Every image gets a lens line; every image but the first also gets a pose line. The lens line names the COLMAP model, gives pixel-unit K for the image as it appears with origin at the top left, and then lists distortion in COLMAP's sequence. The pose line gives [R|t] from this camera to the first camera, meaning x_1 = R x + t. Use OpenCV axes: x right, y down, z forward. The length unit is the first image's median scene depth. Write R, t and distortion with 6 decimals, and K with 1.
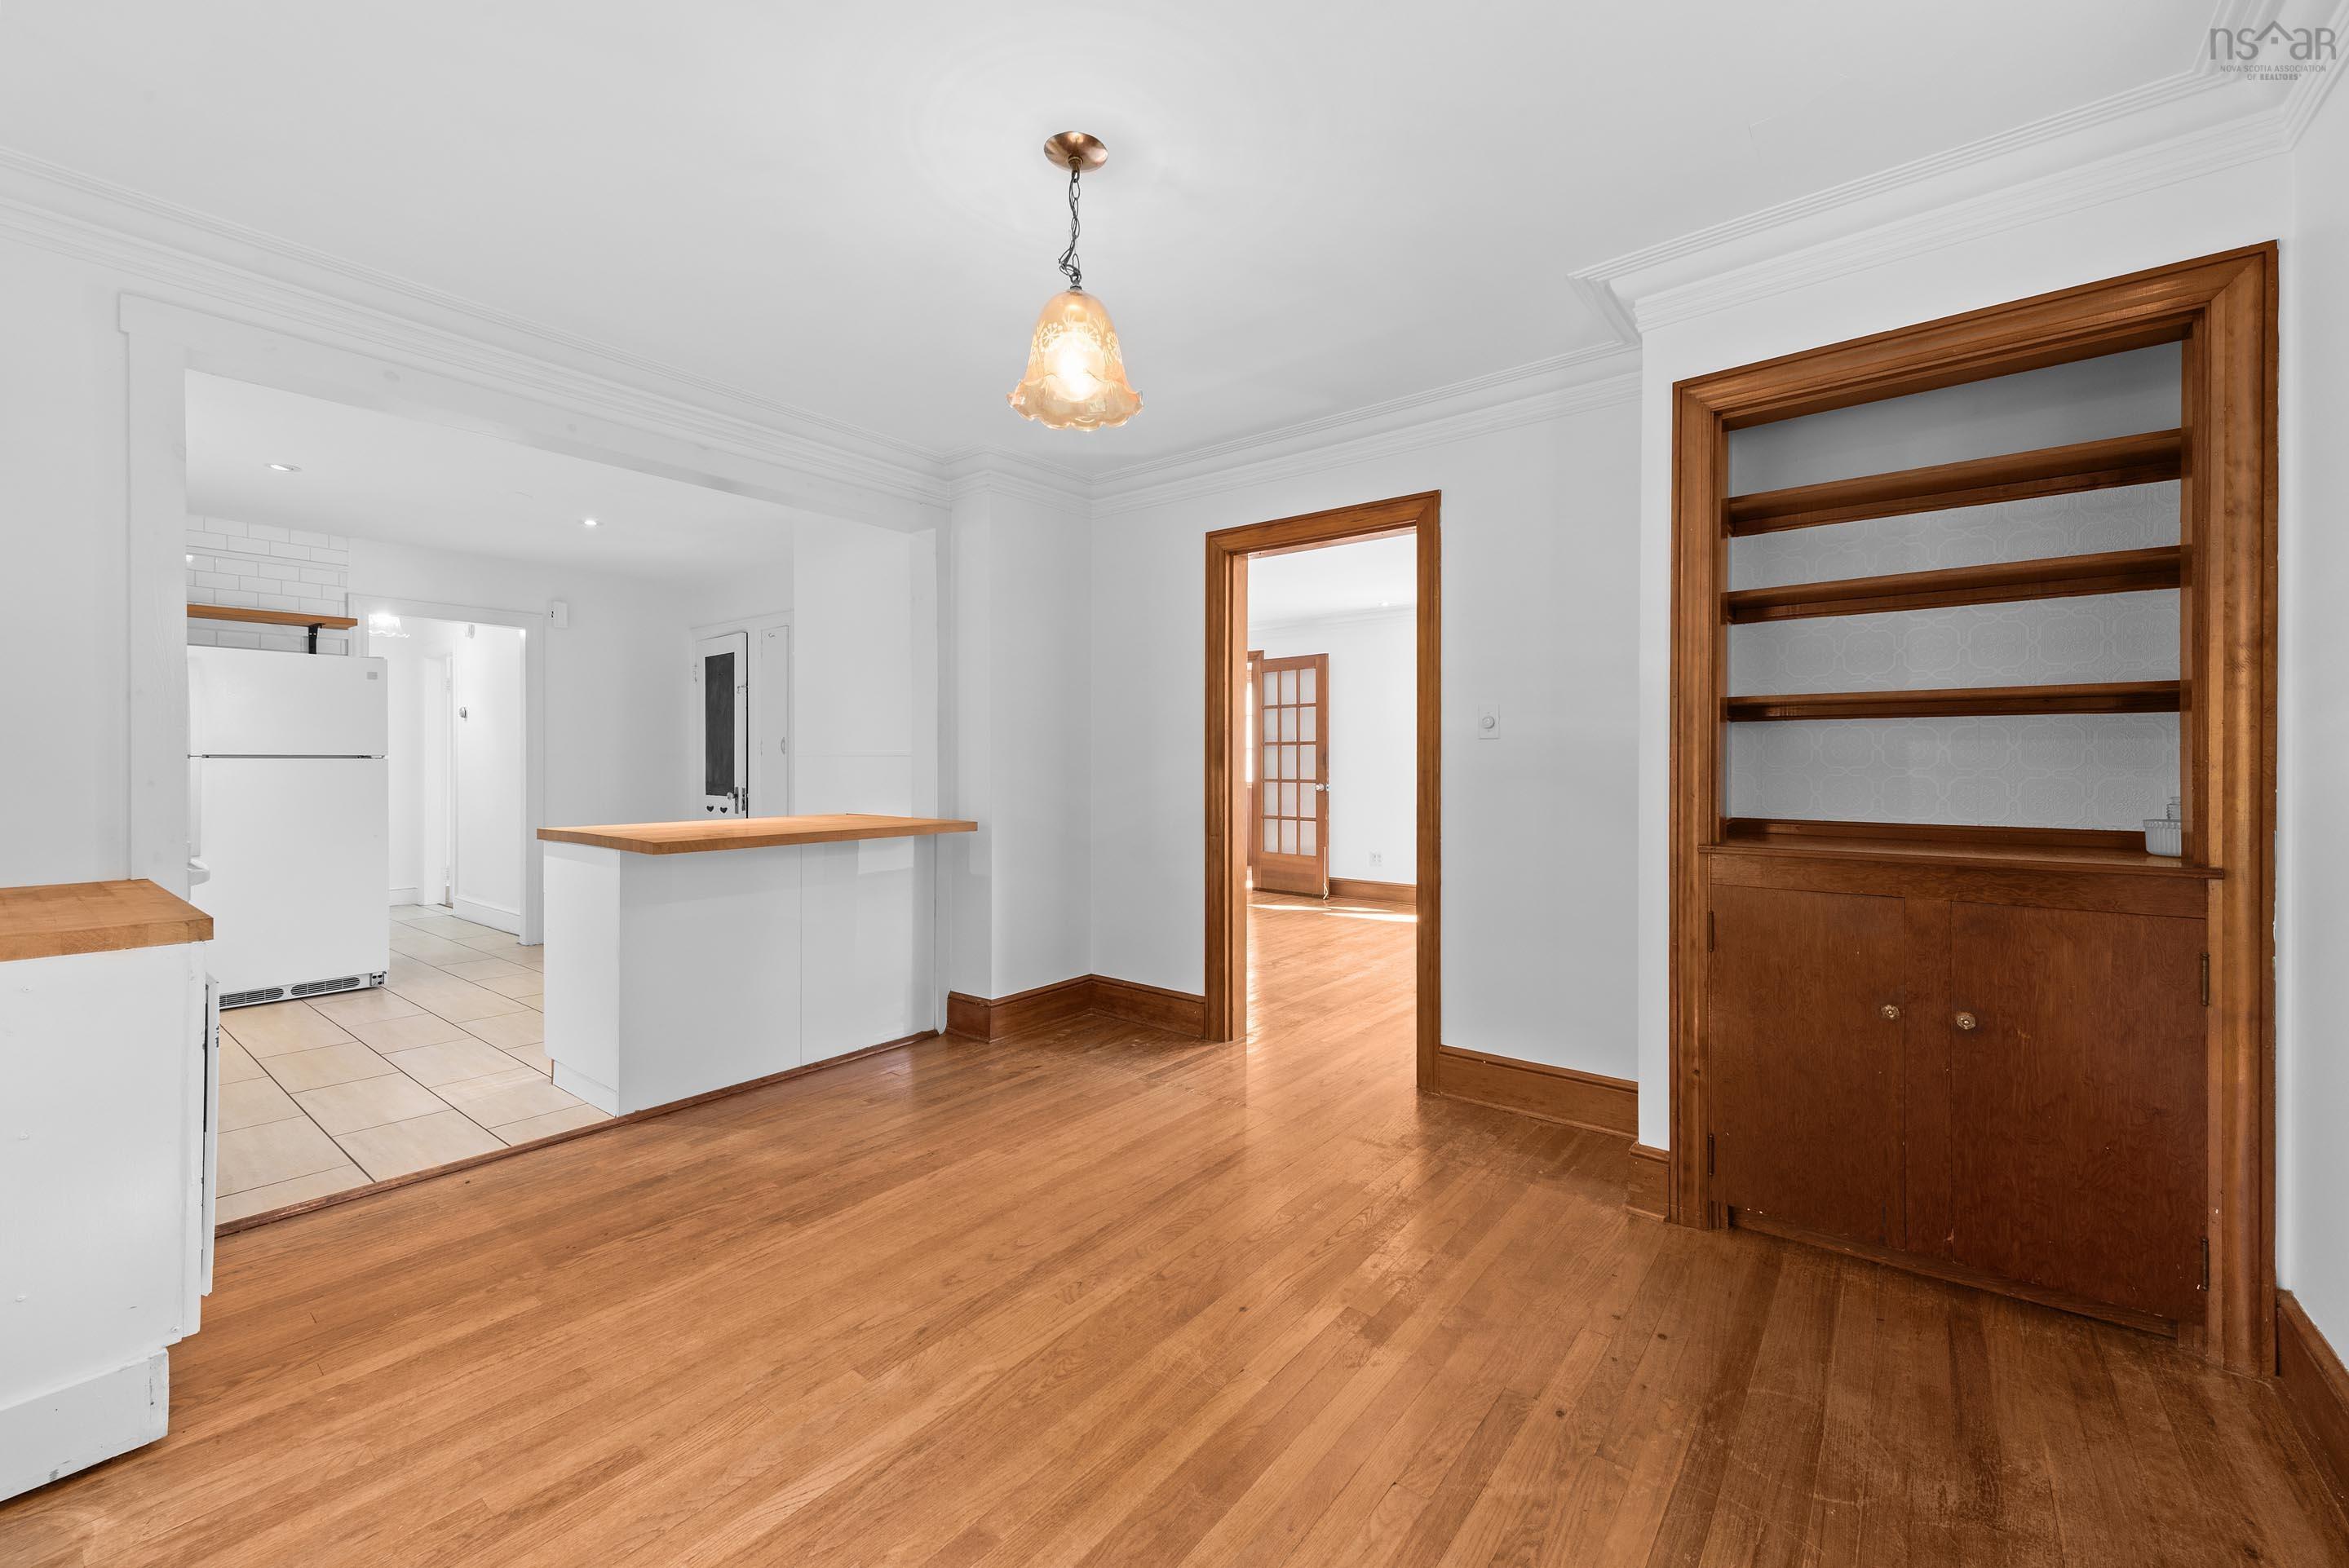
lens RADIAL K [[933.2, 0, 1175.7], [0, 933.2, 772.7], [0, 0, 1]] dist [0.003800, 0.000228]
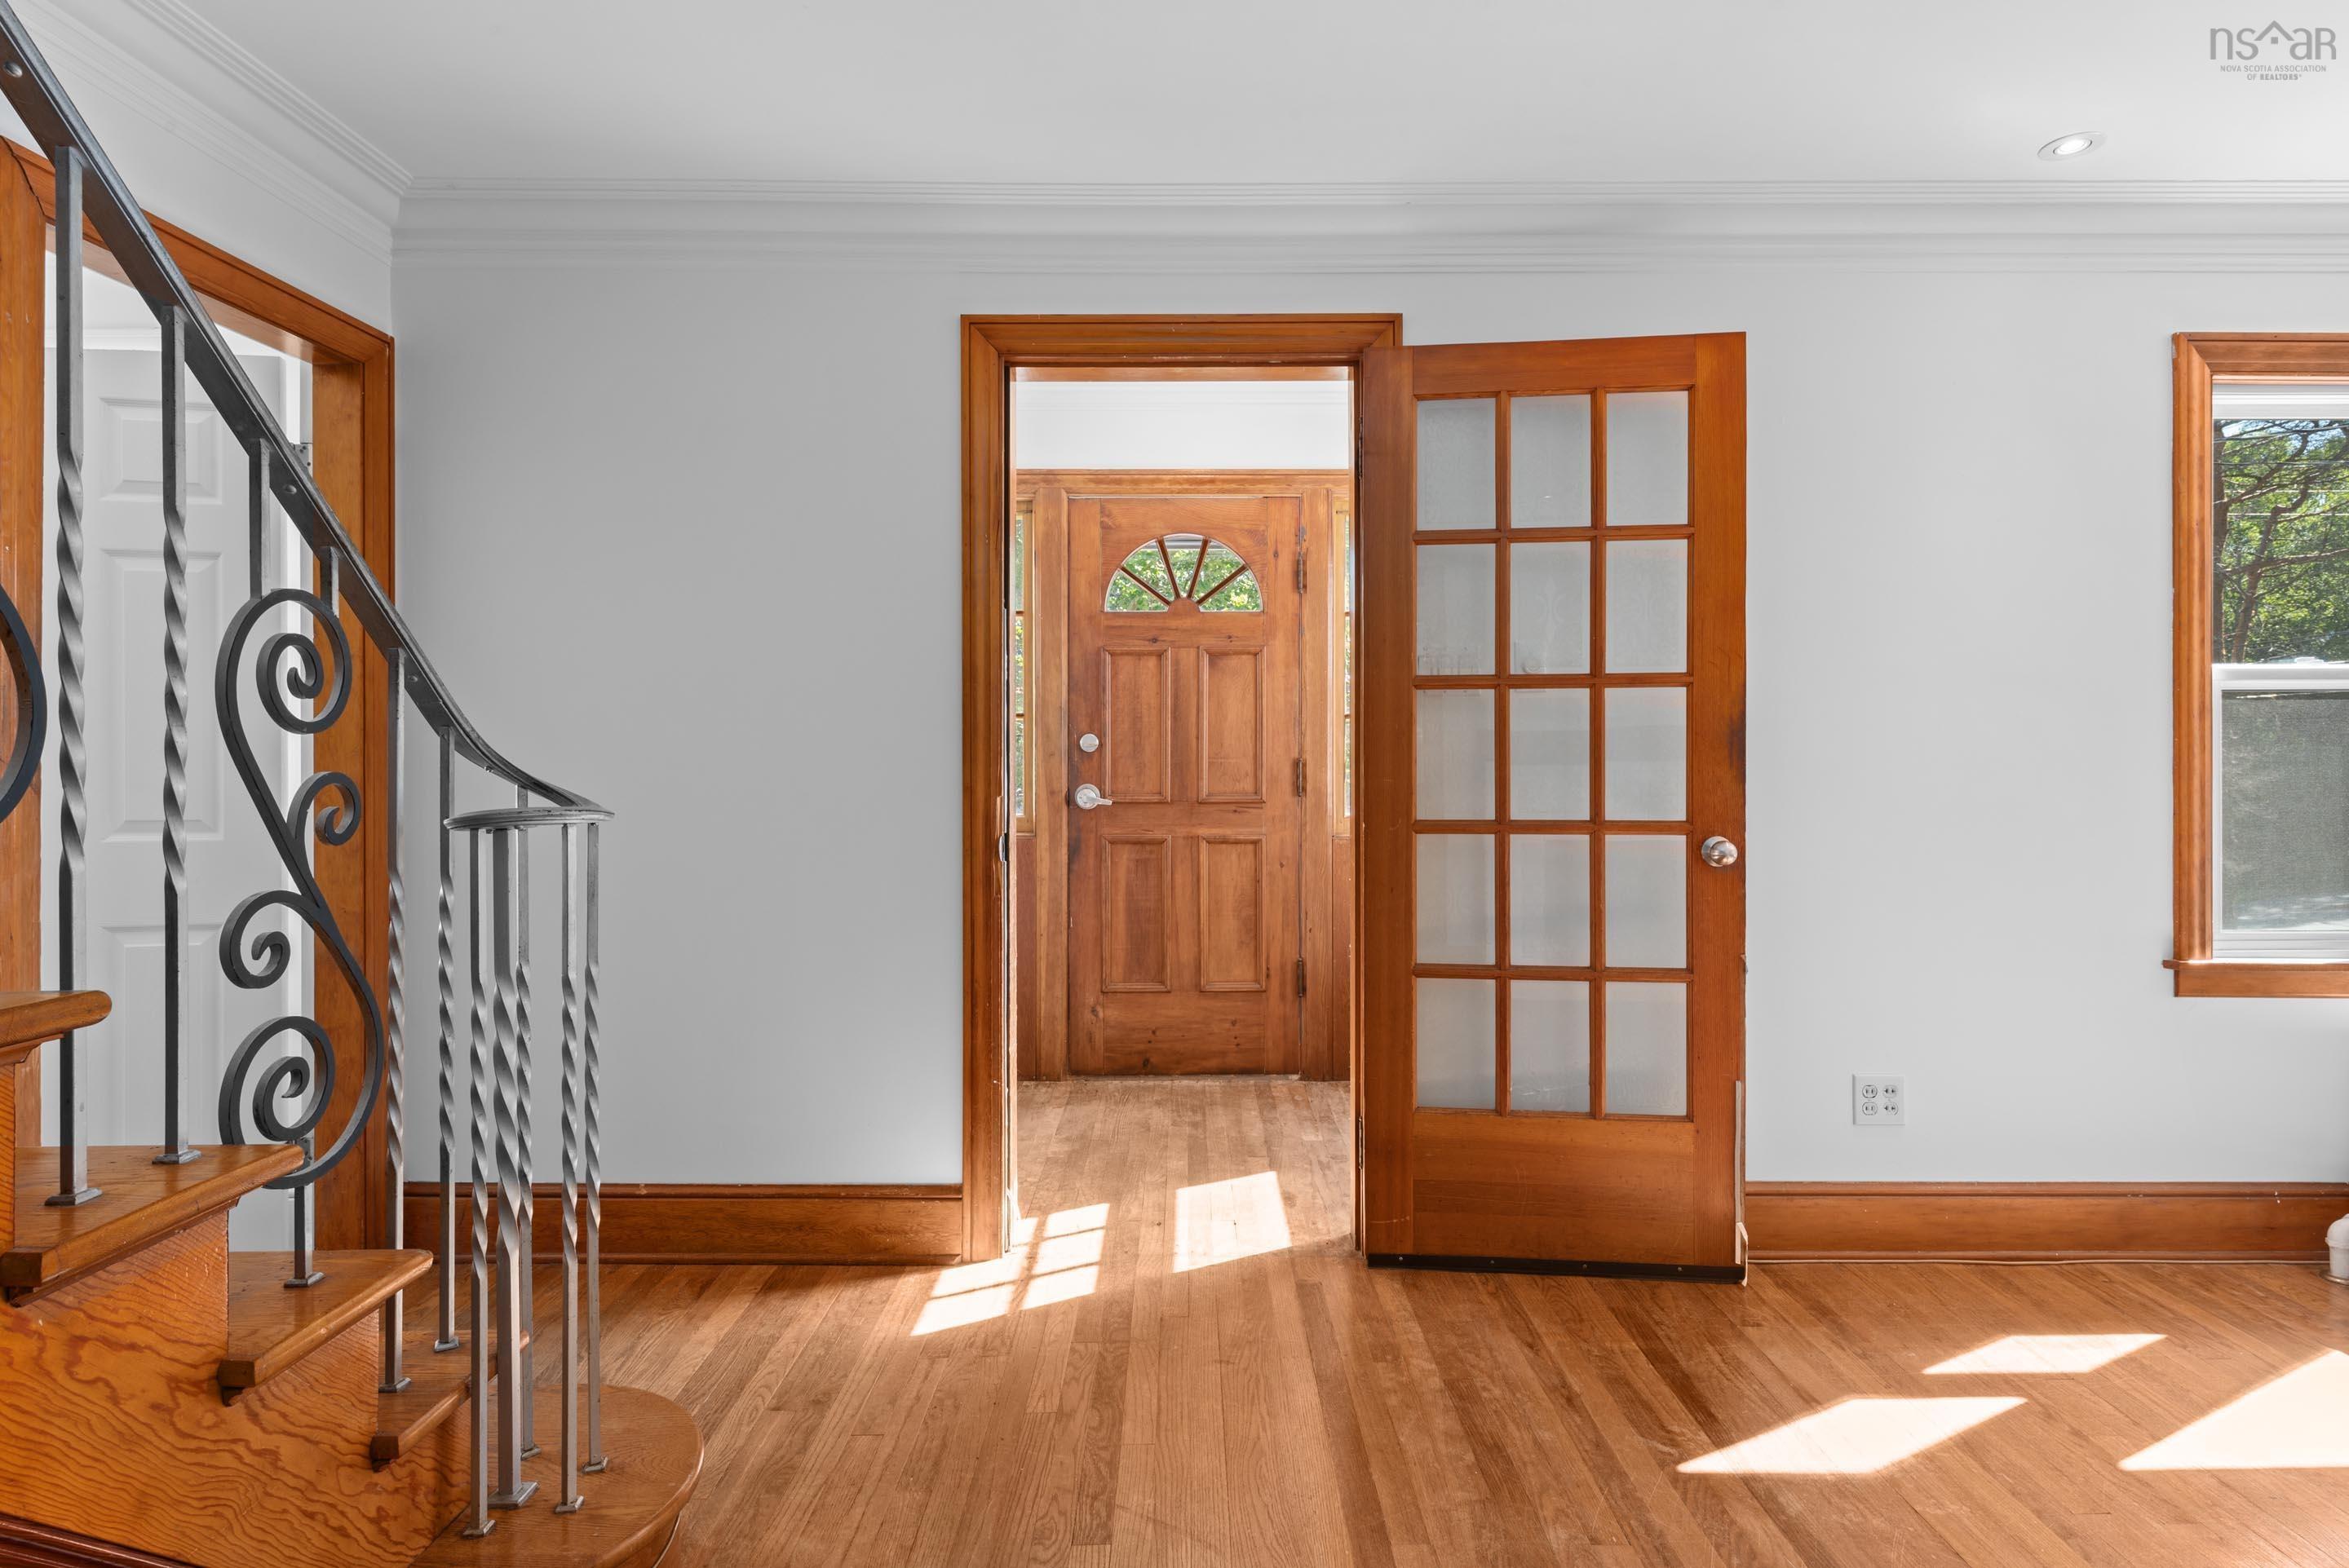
lens RADIAL K [[1219.2, 0, 1183.0], [0, 1219.2, 770.0], [0, 0, 1]] dist [0.012539, -0.004659]
pose [[0.784840, -0.010466, 0.619610, -0.169392], [0.003778, 0.999920, 0.012104, -0.011233], [-0.619687, -0.007159, 0.784817, 0.814463]]
